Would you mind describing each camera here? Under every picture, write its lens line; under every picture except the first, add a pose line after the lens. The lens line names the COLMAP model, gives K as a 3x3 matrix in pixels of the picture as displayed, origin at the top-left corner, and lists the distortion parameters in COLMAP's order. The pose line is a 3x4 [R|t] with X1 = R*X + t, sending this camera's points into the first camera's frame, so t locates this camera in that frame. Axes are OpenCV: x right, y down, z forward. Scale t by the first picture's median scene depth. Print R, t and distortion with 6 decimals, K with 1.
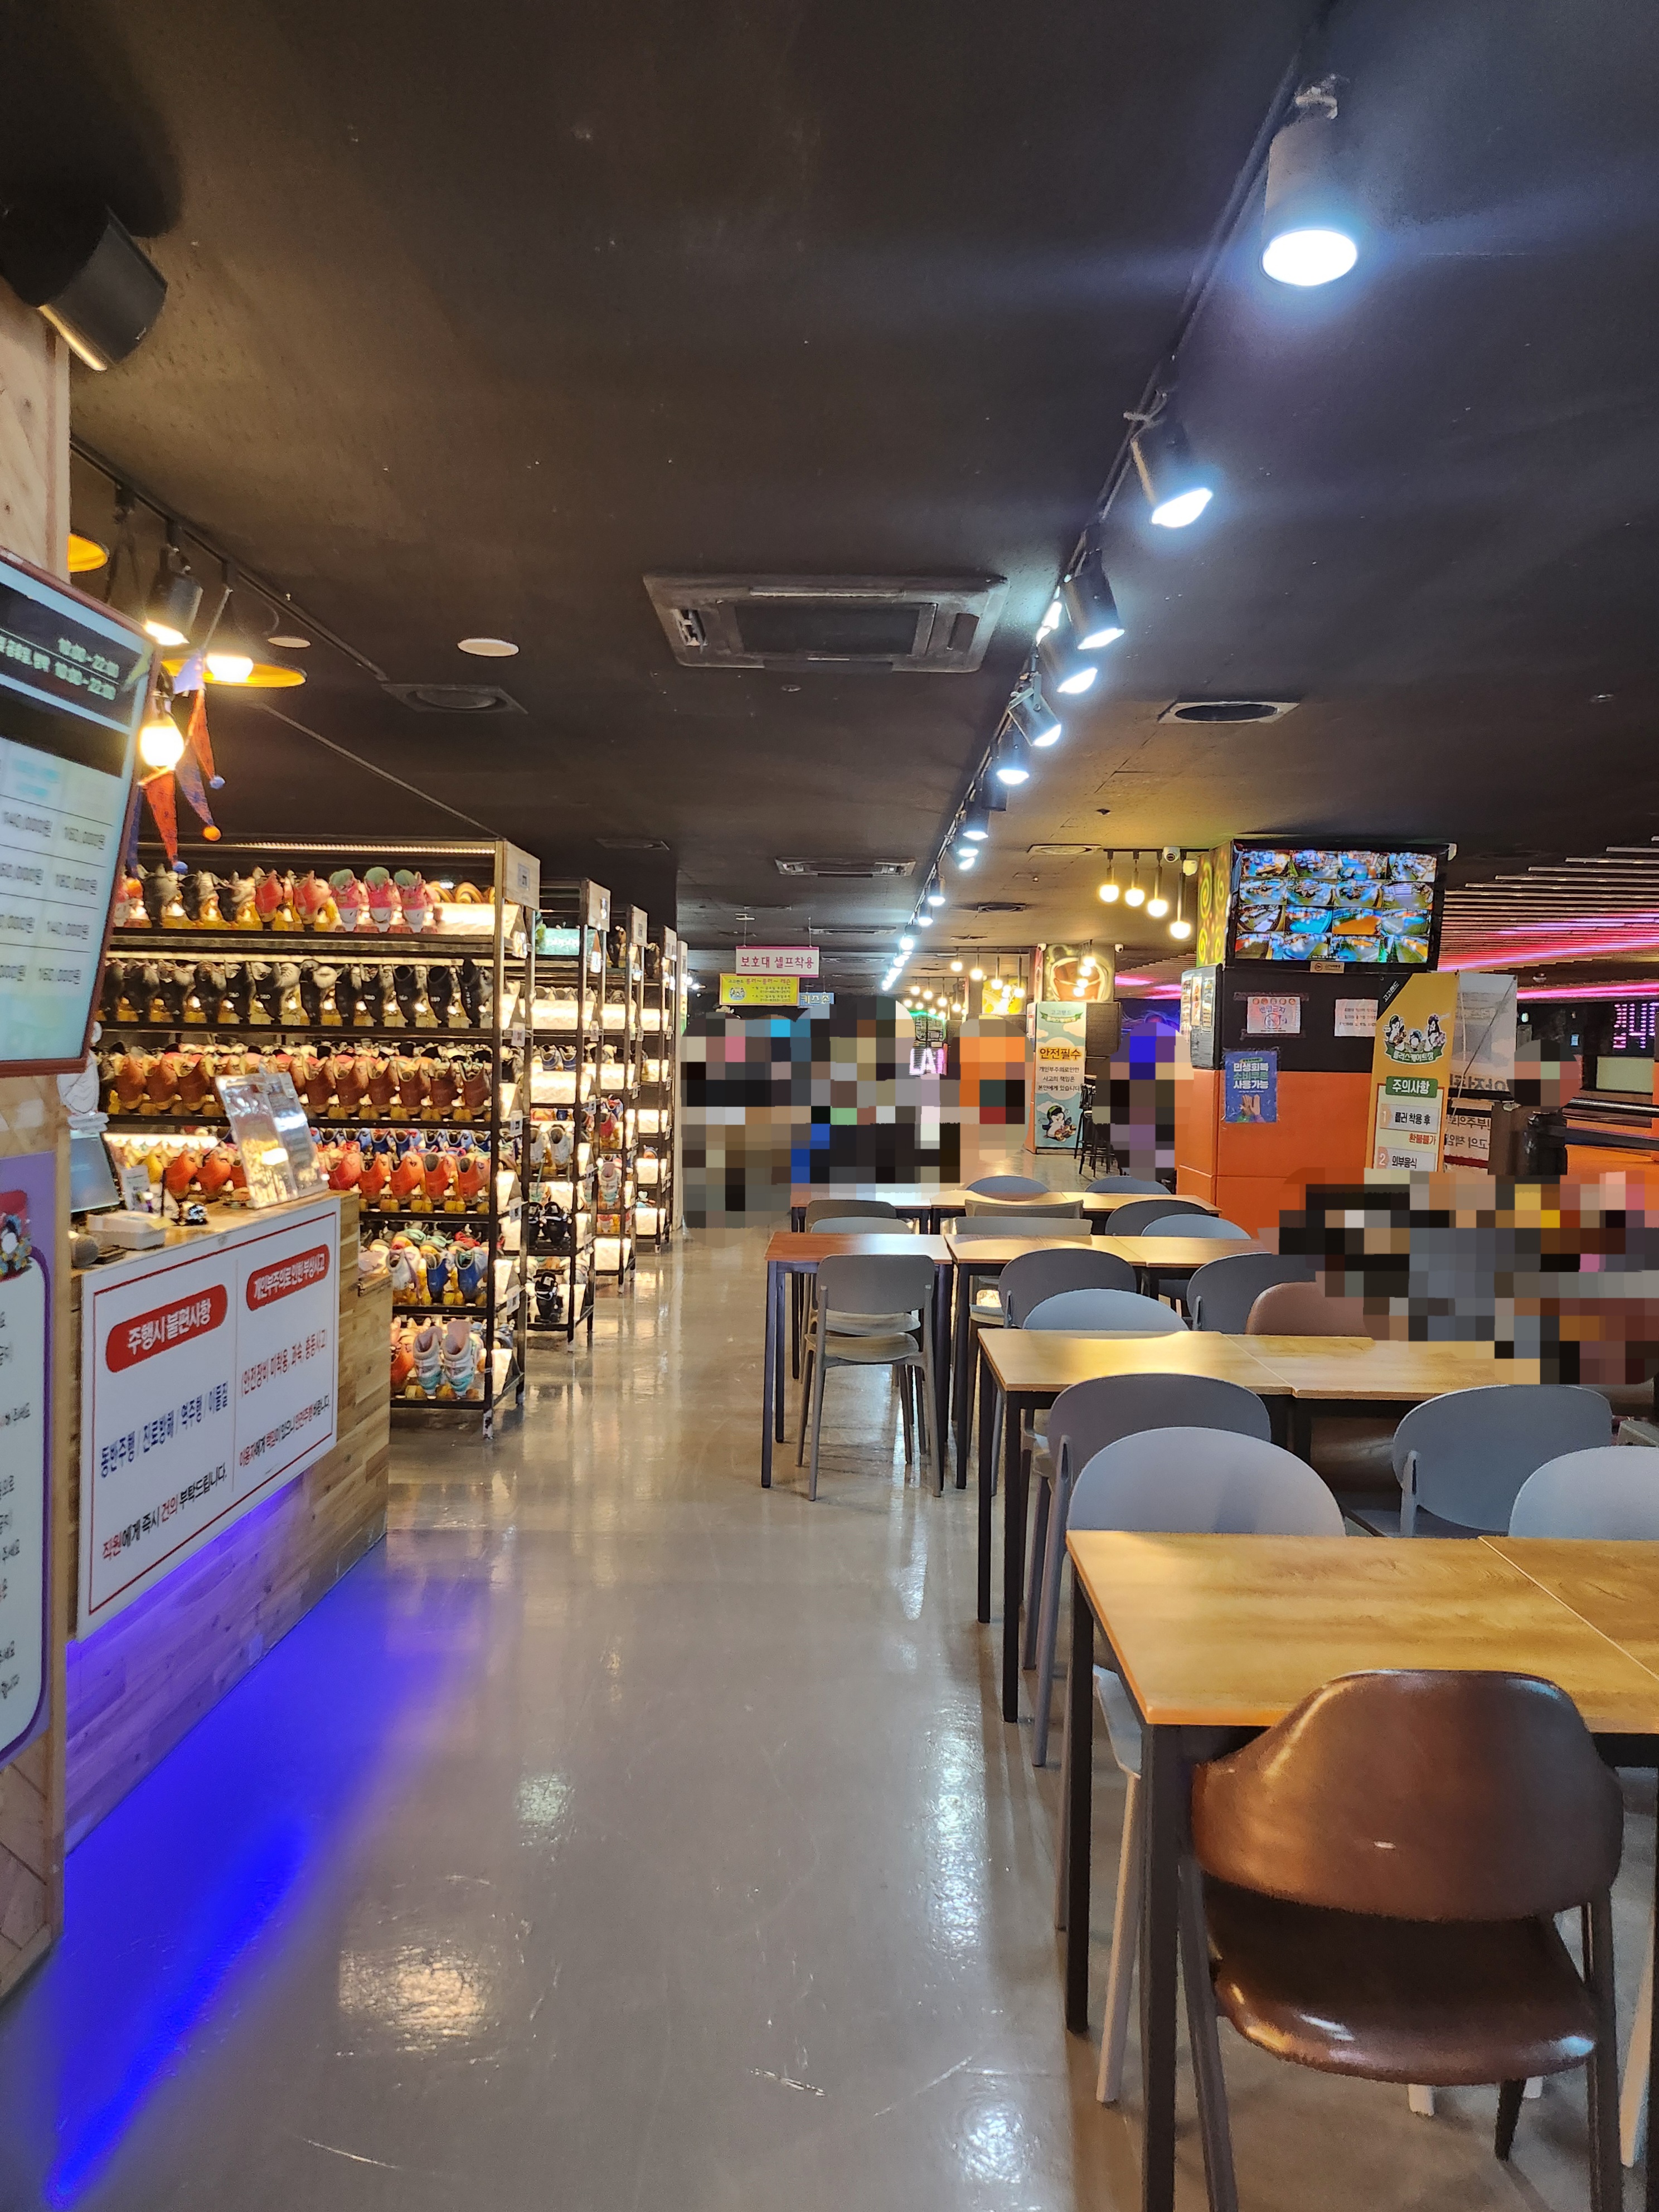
lens RADIAL K [[1588.4, 0, 830.8], [0, 1588.4, 1097.6], [0, 0, 1]] dist [-0.000715, 0.014095]
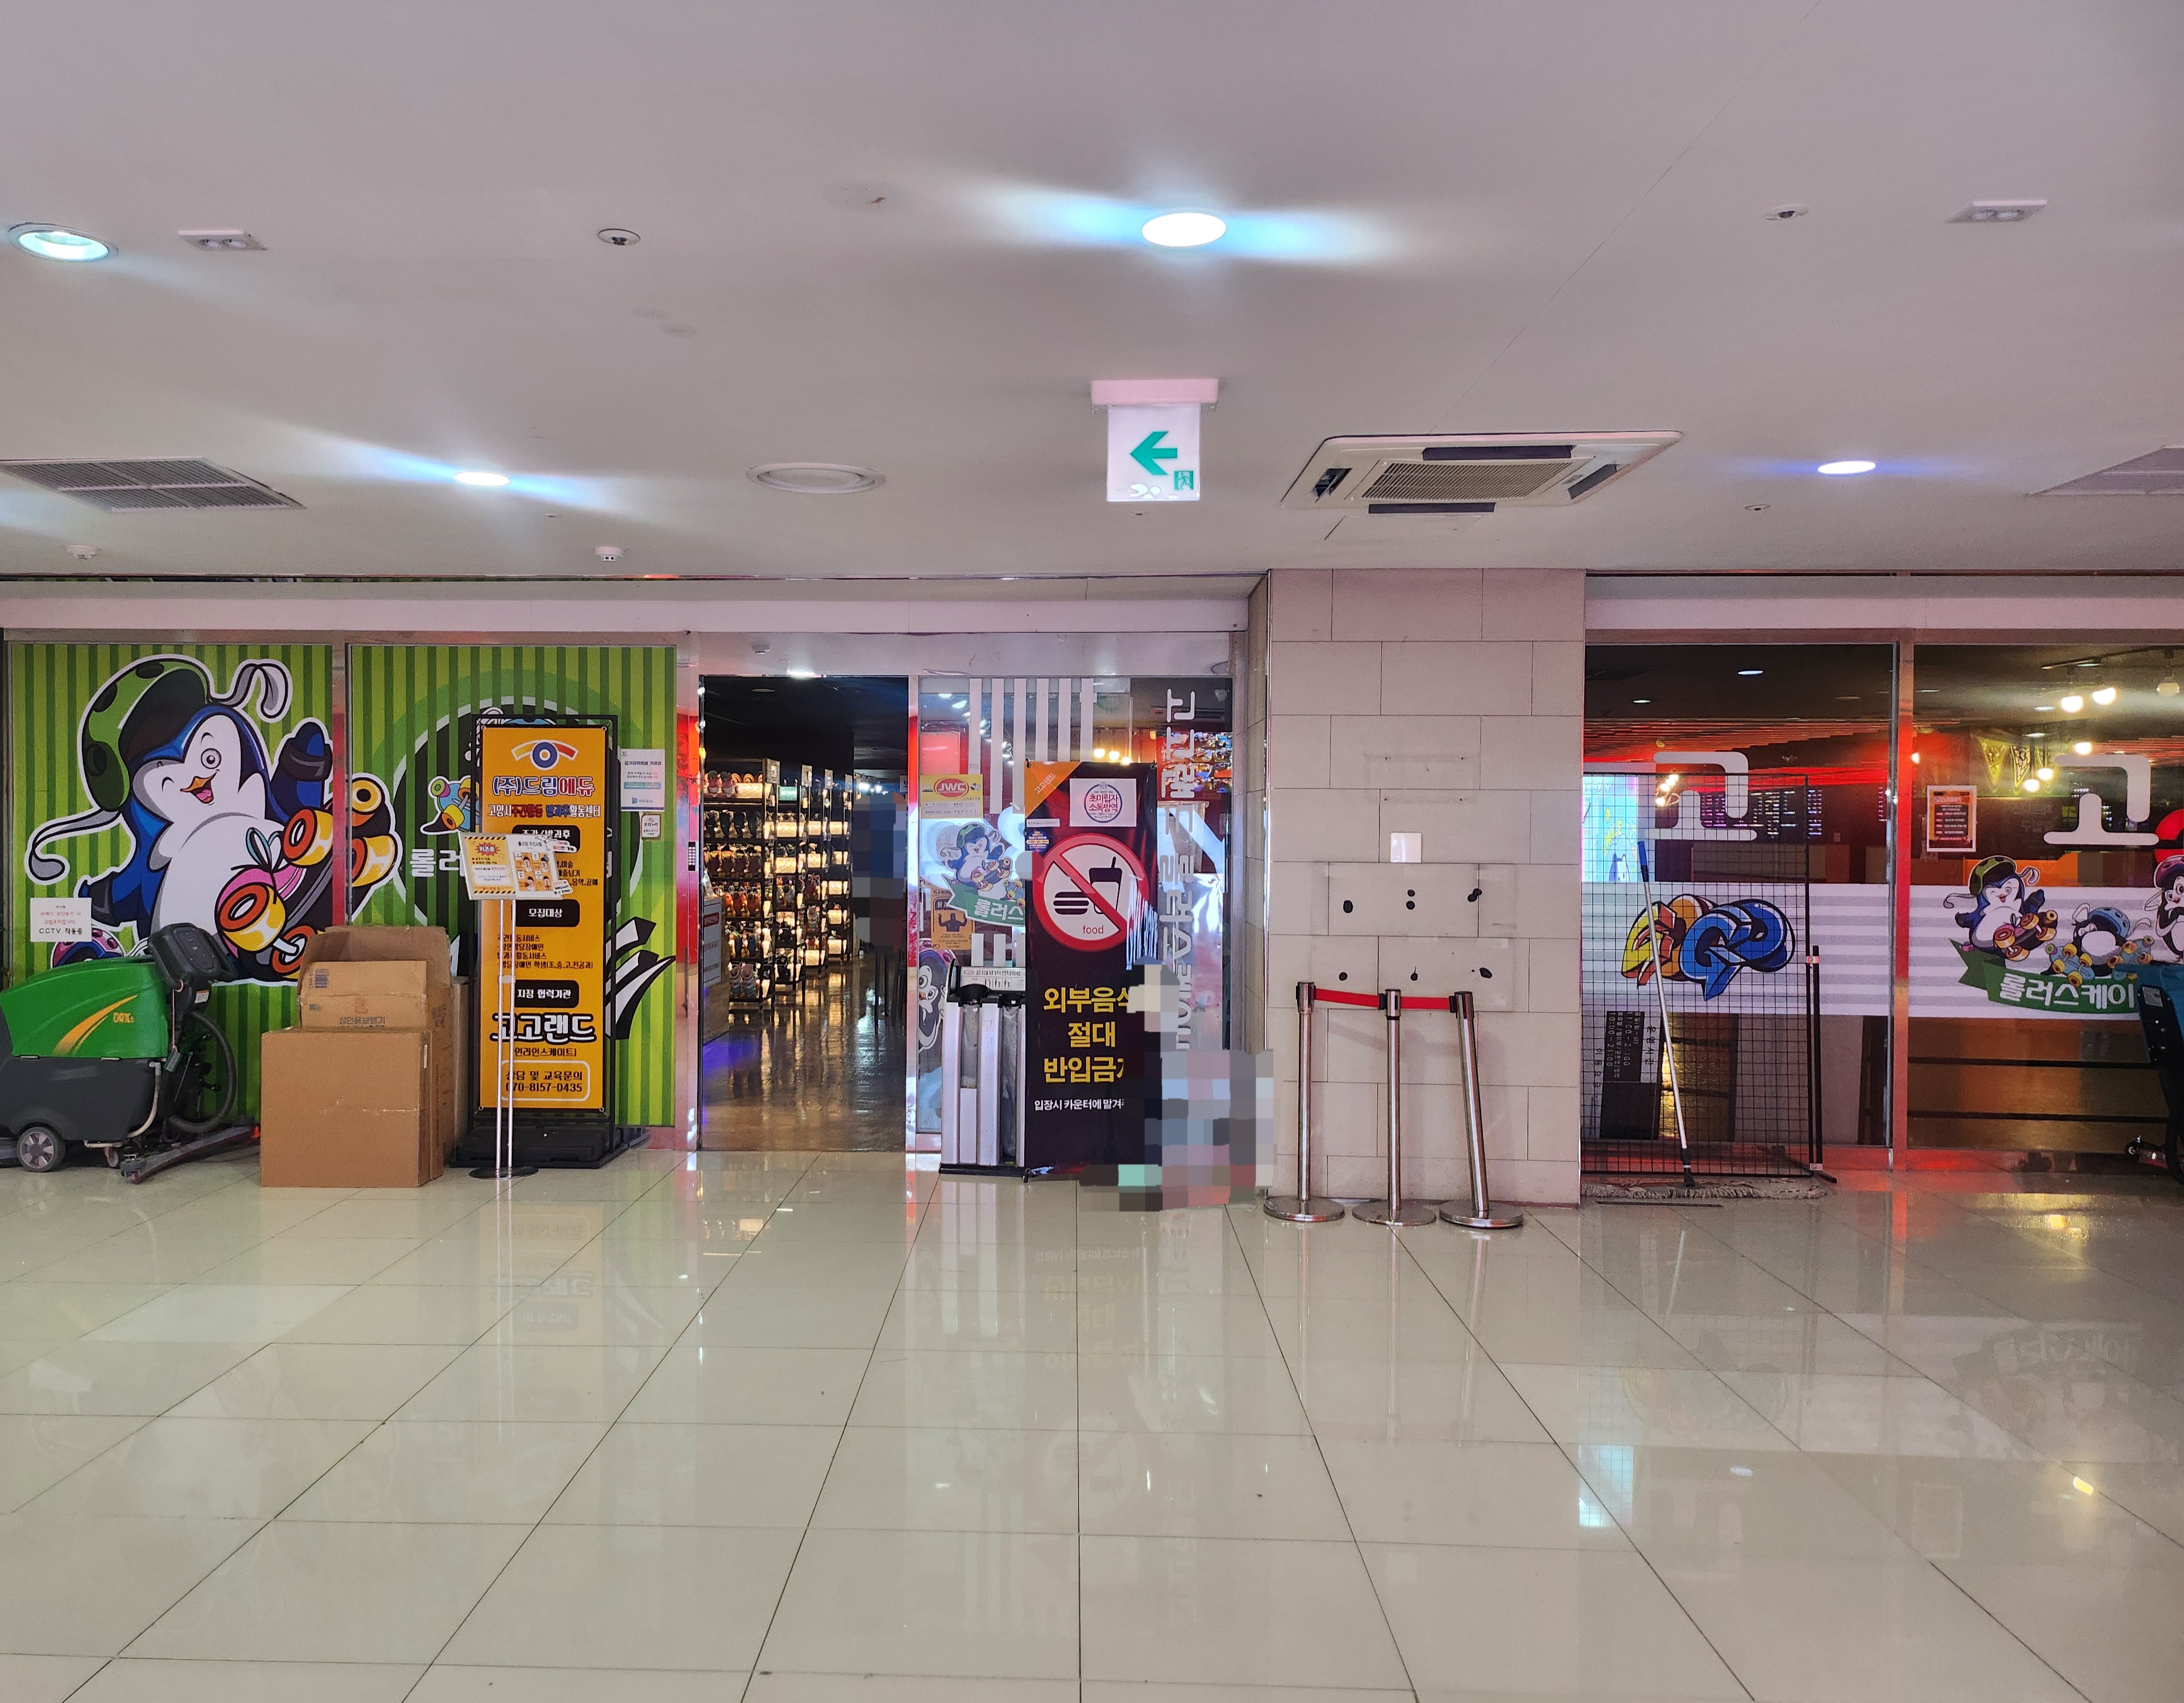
lens RADIAL K [[1614.9, 0, 1092.4], [0, 1614.9, 847.9], [0, 0, 1]] dist [0.024832, -0.001606]
pose [[0.999336, -0.010968, 0.034751, 0.132713], [0.011858, 0.999604, -0.025532, 0.026290], [-0.034457, 0.025927, 0.999070, -0.980260]]
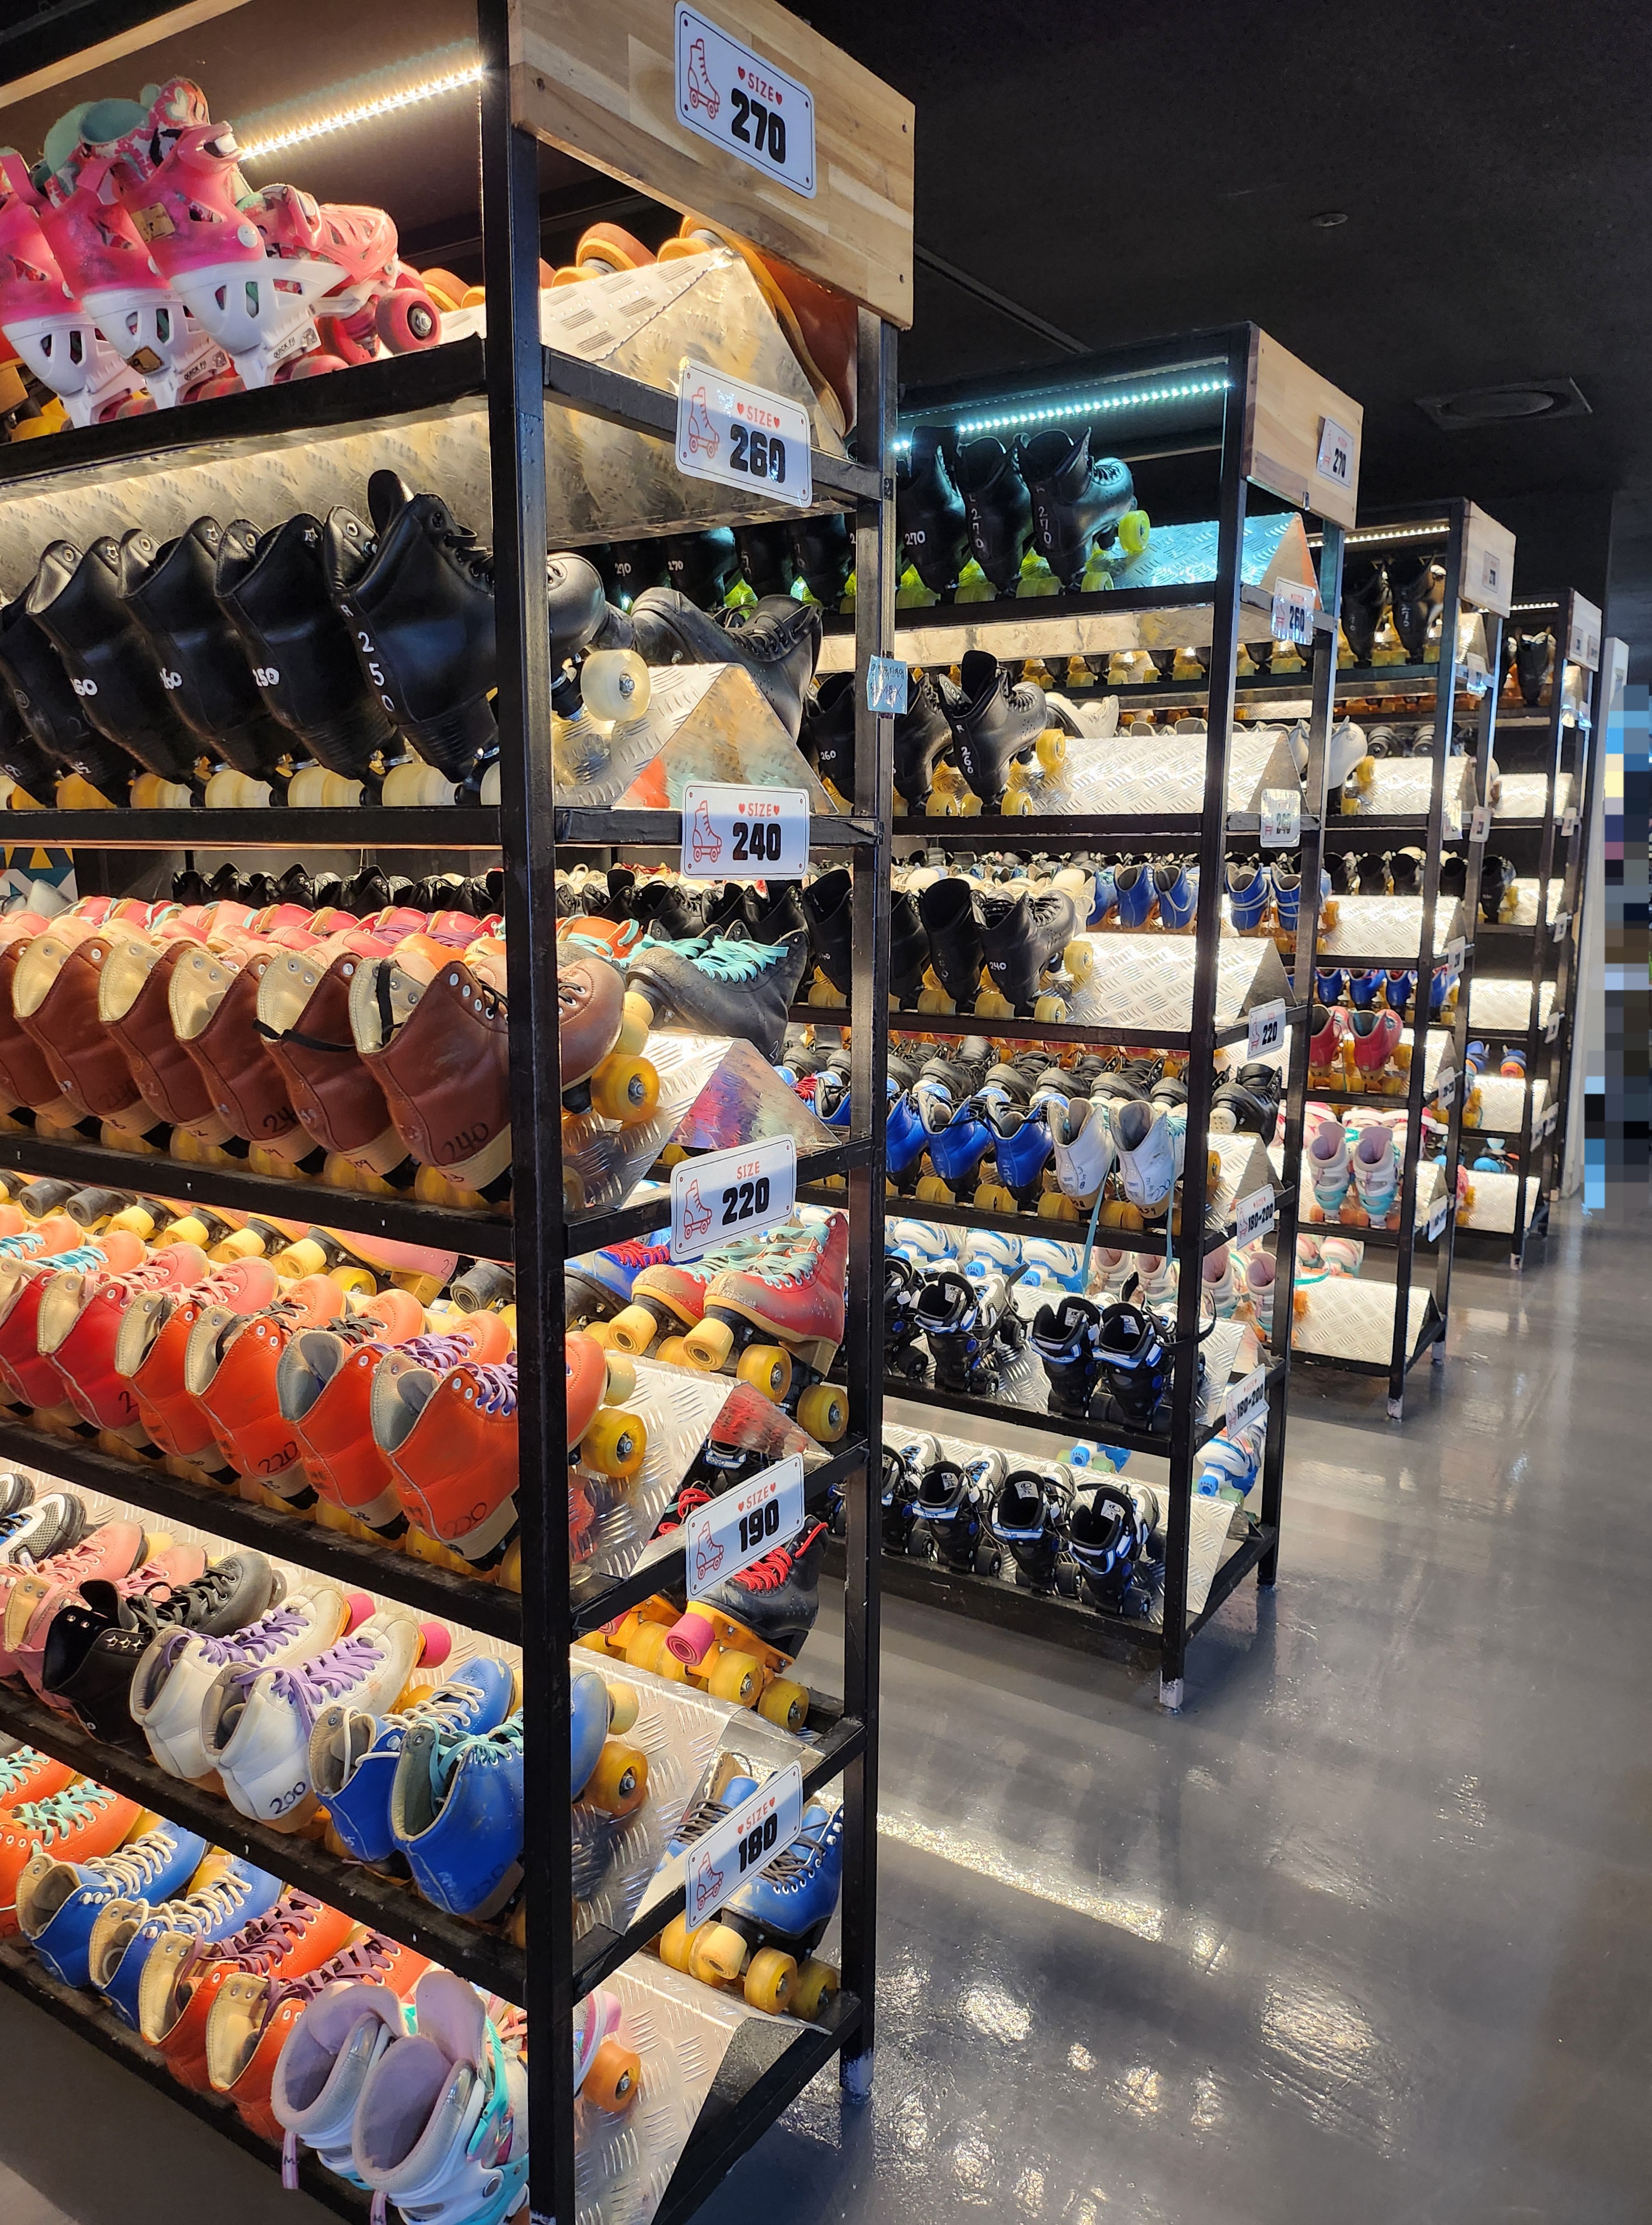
lens RADIAL K [[1597.7, 0, 827.7], [0, 1597.7, 1099.8], [0, 0, 1]] dist [-0.000715, 0.014095]
pose [[0.849189, 0.075098, -0.522722, -0.043951], [-0.007977, 0.991548, 0.129493, -0.025017], [0.528028, -0.105795, 0.842611, 0.624961]]
